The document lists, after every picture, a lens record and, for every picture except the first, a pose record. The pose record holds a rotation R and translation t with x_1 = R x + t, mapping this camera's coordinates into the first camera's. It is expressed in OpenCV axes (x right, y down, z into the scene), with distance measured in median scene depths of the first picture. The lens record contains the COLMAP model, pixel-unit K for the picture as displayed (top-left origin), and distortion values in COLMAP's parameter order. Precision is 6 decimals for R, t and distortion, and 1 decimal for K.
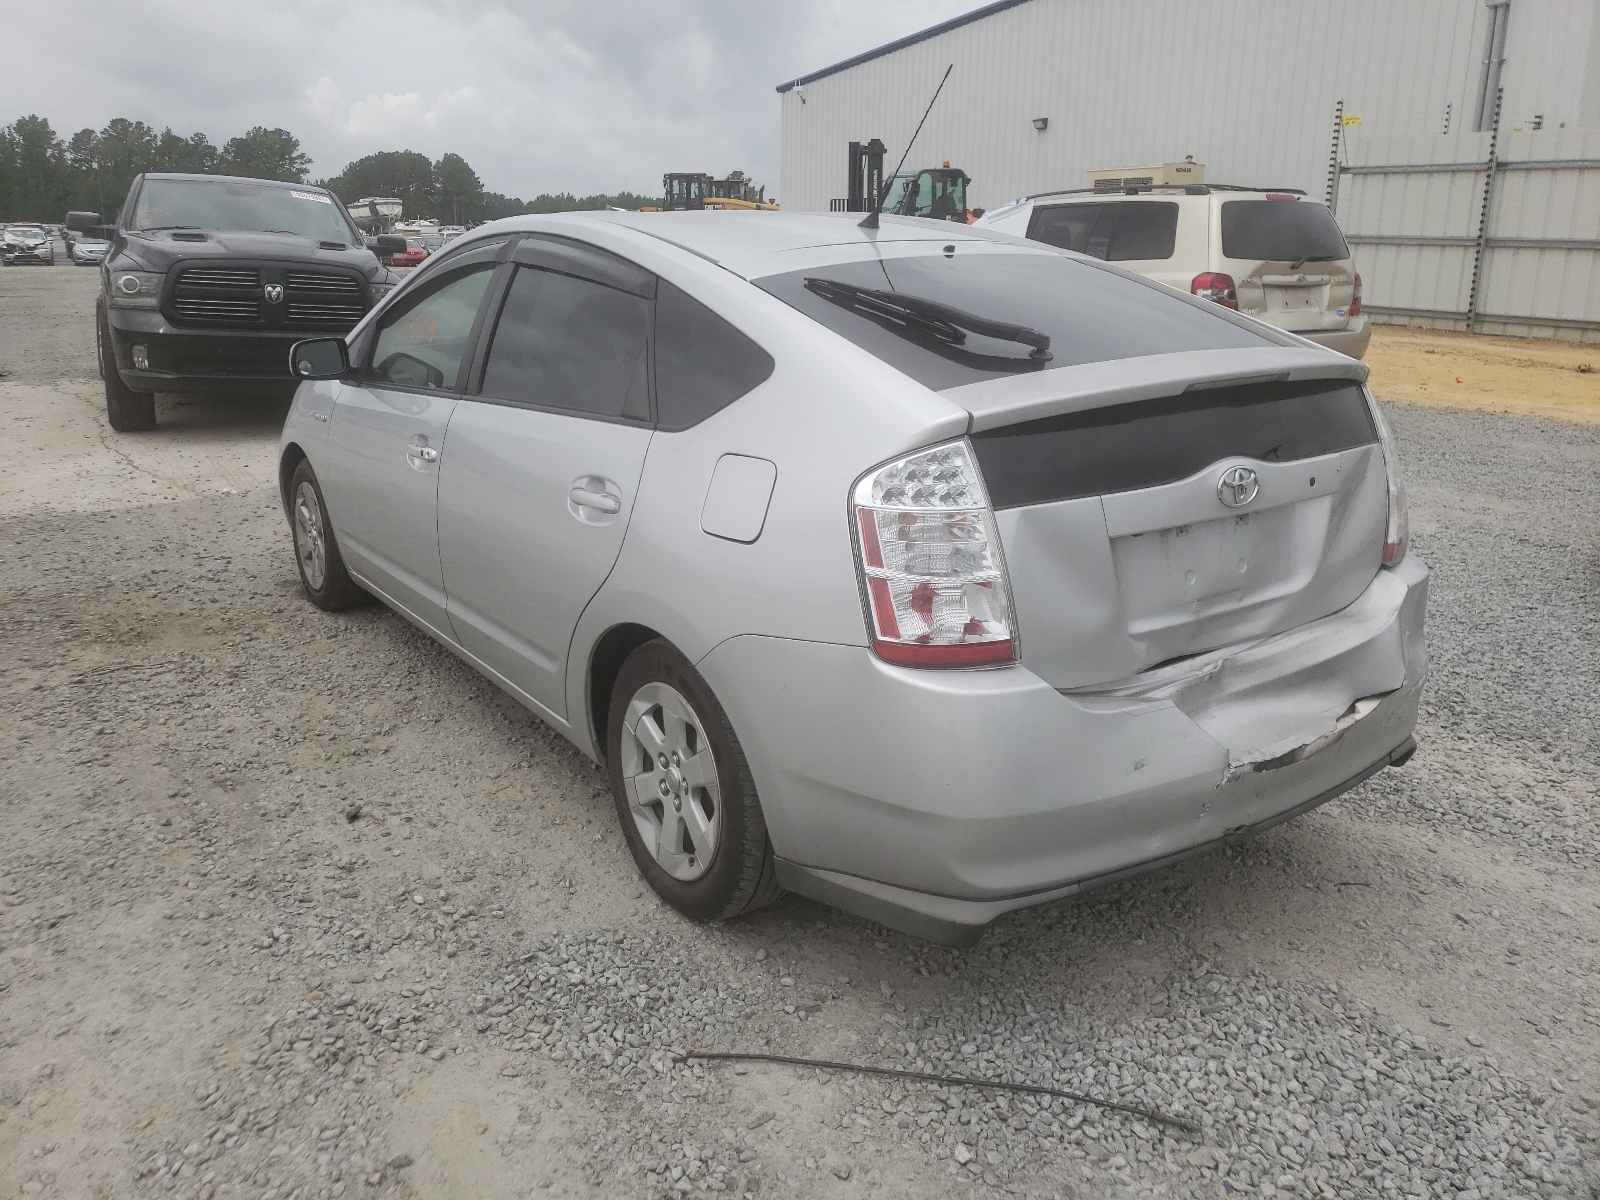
lens RADIAL K [[1218.1, 0, 800.0], [0, 1218.1, 600.0], [0, 0, 1]] dist [0.003354, 0.005516]
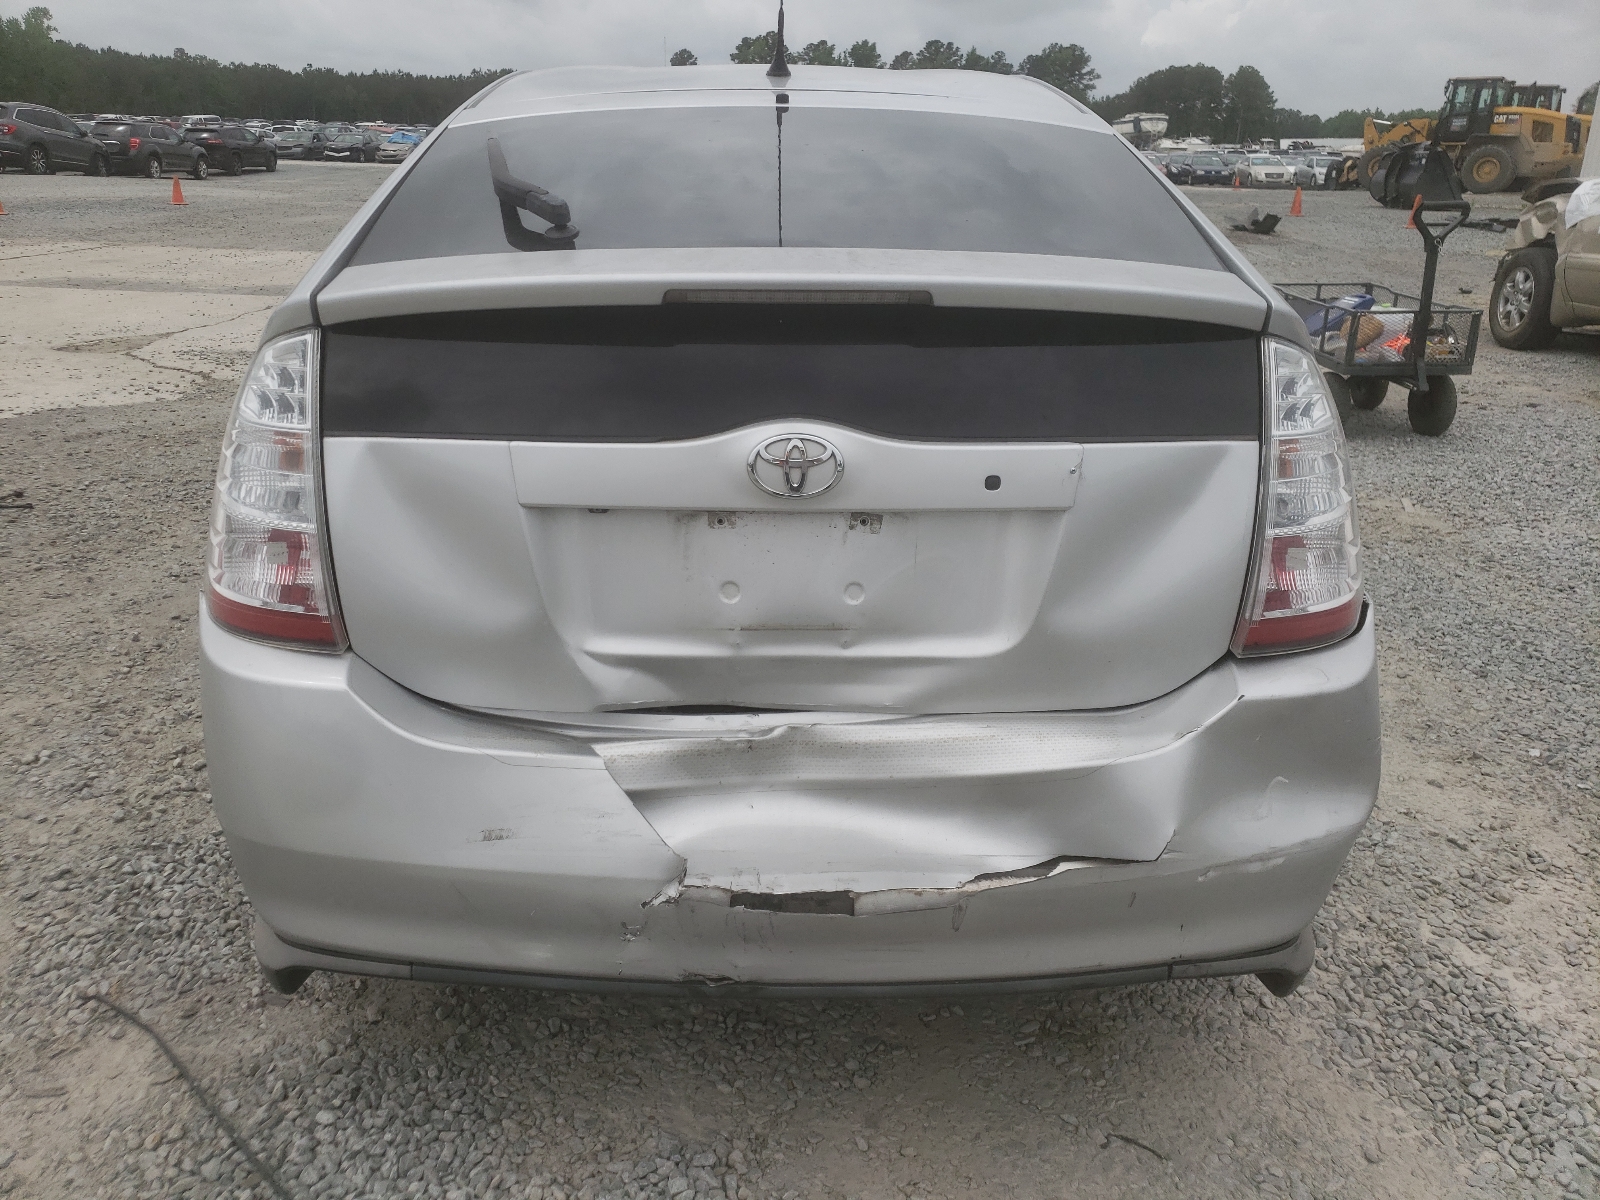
lens RADIAL K [[1199.0, 0, 794.9], [0, 1199.0, 639.2], [0, 0, 1]] dist [0.026329, -0.003724]
pose [[0.837666, 0.216423, -0.501474, 0.673662], [-0.169387, 0.975813, 0.138190, -0.088049], [0.519253, -0.030814, 0.854065, 0.463390]]
